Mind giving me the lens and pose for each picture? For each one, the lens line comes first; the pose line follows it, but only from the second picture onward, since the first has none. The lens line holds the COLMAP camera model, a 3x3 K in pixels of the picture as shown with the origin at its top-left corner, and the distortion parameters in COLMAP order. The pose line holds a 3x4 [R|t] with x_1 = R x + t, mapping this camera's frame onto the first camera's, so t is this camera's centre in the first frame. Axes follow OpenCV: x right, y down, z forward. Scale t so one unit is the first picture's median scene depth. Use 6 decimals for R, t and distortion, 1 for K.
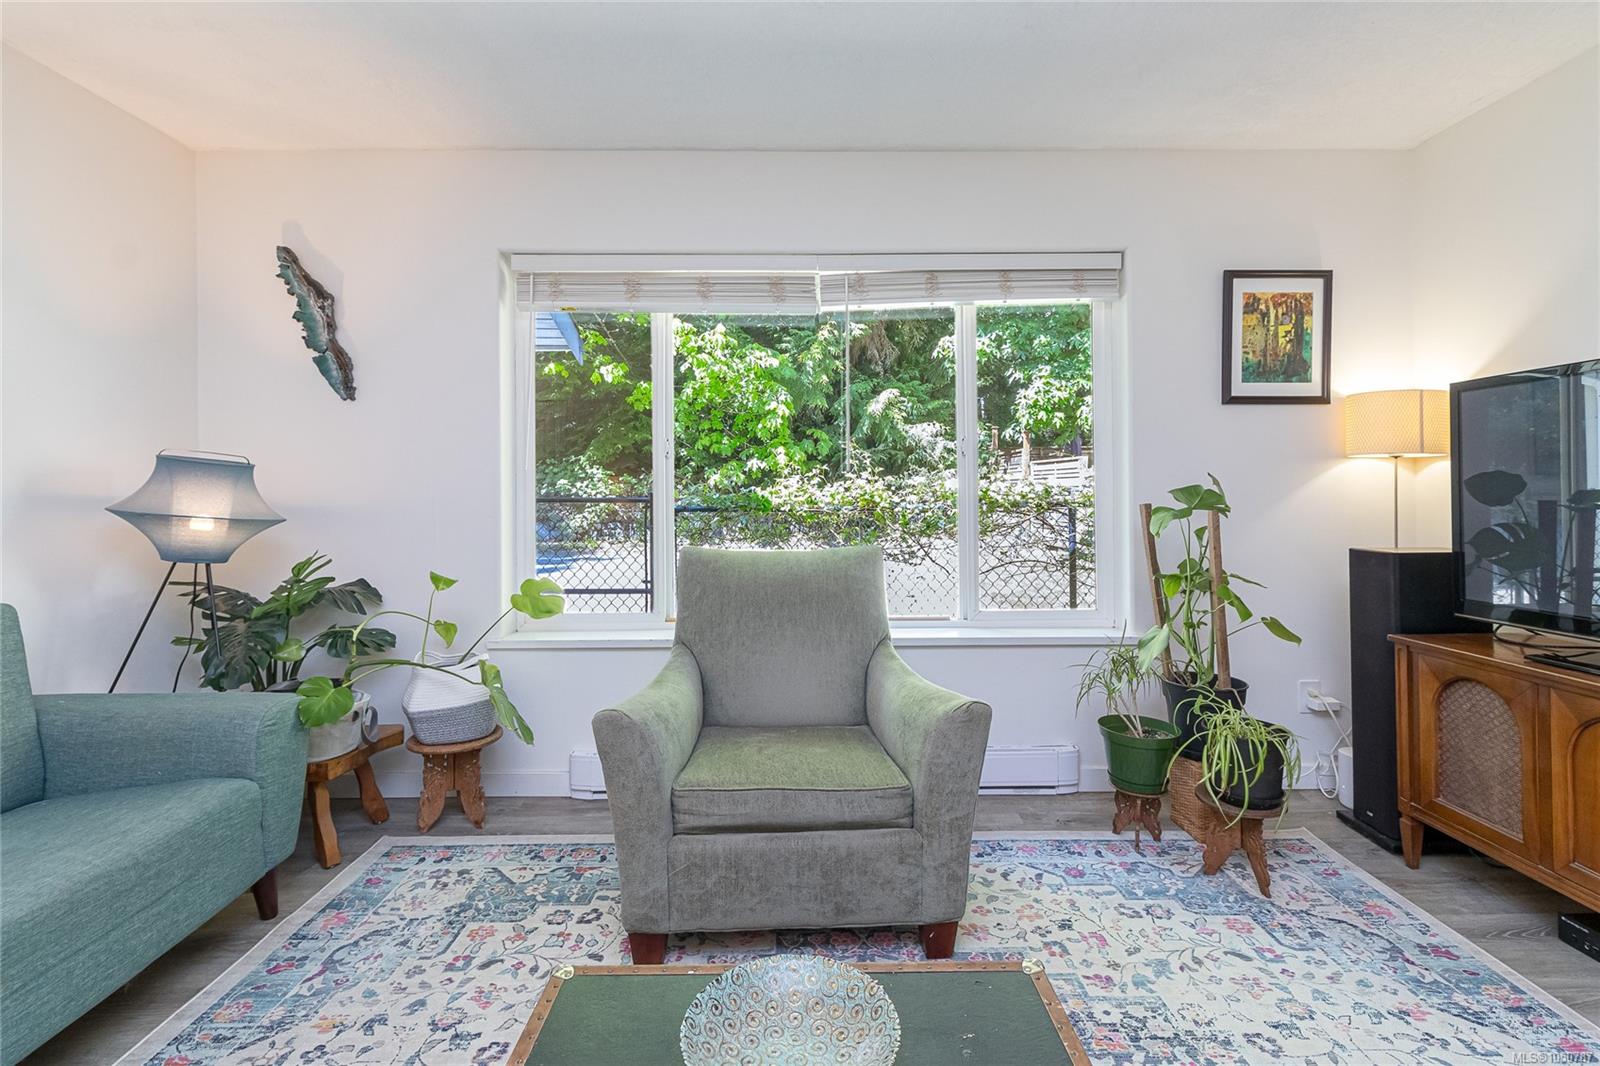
lens RADIAL K [[752.6, 0, 802.2], [0, 752.6, 473.2], [0, 0, 1]] dist [0.001717, 0.000250]
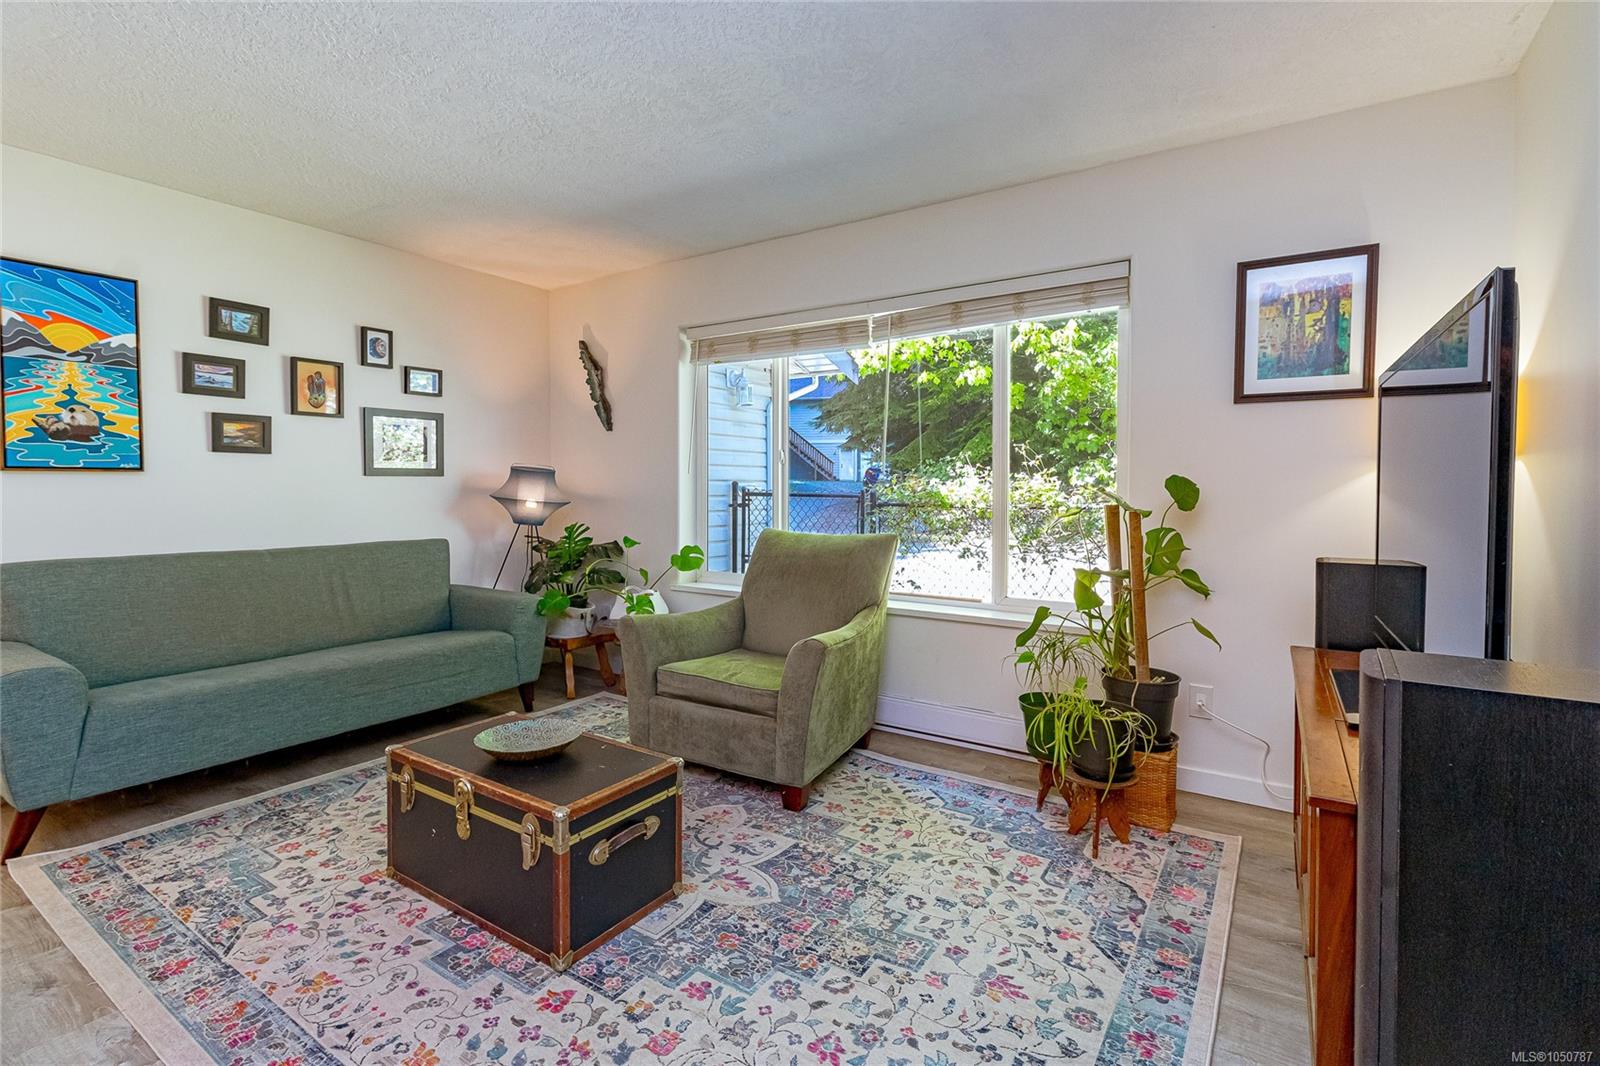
lens RADIAL K [[754.8, 0, 792.7], [0, 754.8, 492.4], [0, 0, 1]] dist [0.003012, 0.002356]
pose [[0.820636, 0.012578, -0.571313, 0.673756], [0.004129, 0.999601, 0.027937, -0.008161], [0.571437, -0.025285, 0.820256, -0.120501]]
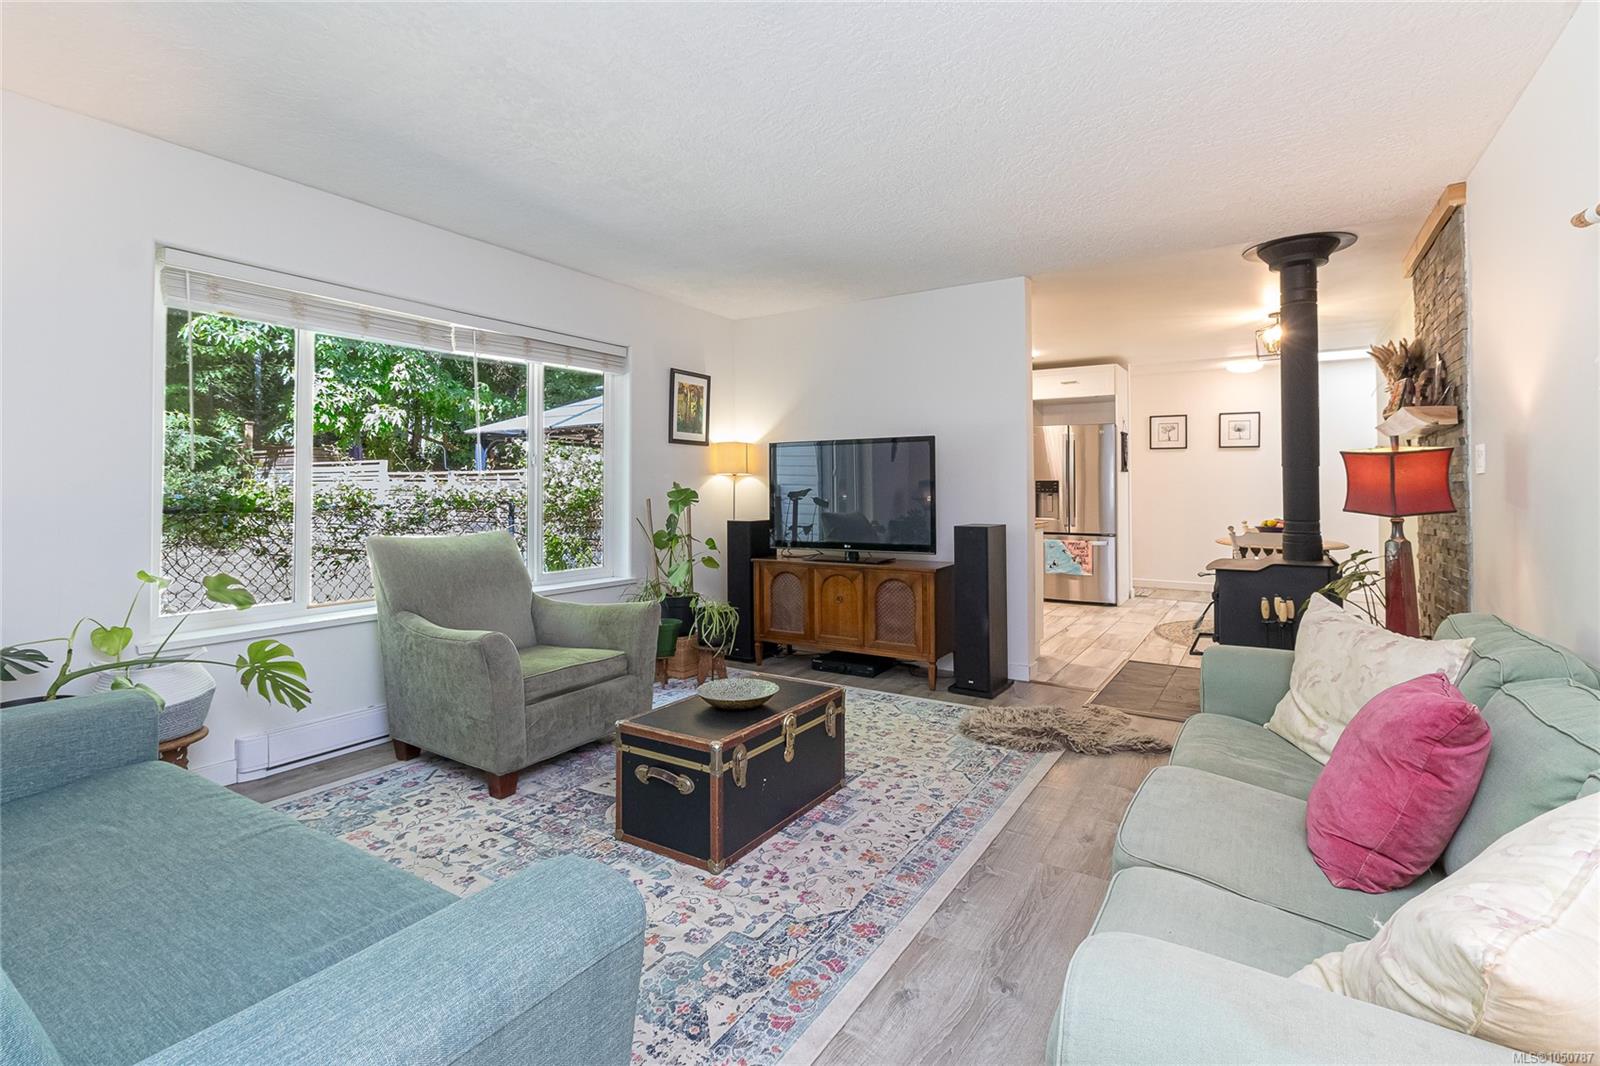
lens RADIAL K [[752.6, 0, 802.2], [0, 752.6, 473.2], [0, 0, 1]] dist [0.001717, 0.000250]
pose [[0.540730, 0.023133, 0.840878, -0.786423], [-0.015146, 0.999727, -0.017763, 0.005951], [-0.841060, -0.003131, 0.540933, -0.227747]]
